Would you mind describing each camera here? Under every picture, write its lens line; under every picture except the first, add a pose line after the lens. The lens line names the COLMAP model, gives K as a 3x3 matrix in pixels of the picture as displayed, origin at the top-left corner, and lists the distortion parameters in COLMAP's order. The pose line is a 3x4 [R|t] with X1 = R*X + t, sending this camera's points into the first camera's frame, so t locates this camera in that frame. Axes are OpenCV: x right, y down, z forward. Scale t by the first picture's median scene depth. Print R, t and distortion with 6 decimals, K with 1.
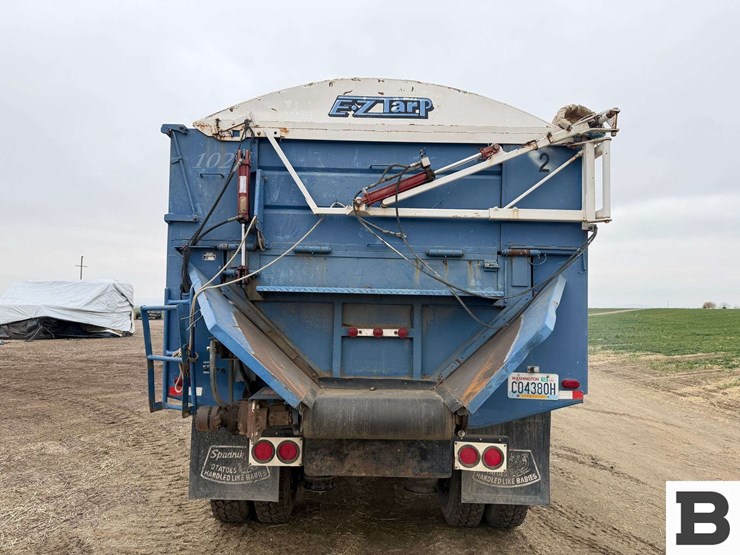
lens RADIAL K [[518.7, 0, 370.0], [0, 518.7, 277.5], [0, 0, 1]] dist [0.145745, -0.259275]
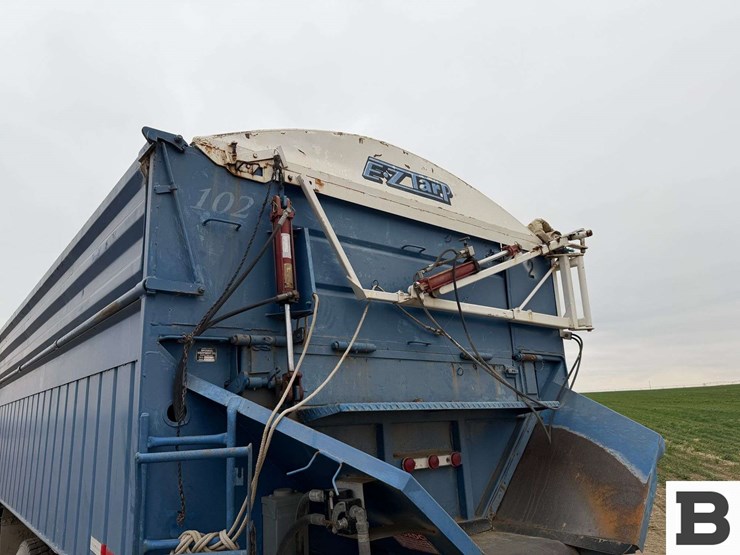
lens RADIAL K [[518.7, 0, 370.0], [0, 518.7, 277.5], [0, 0, 1]] dist [0.145745, -0.259275]
pose [[0.784528, 0.109984, 0.610261, -0.535231], [0.011539, 0.981385, -0.191704, -0.010368], [-0.619986, 0.157439, 0.768655, 0.419529]]
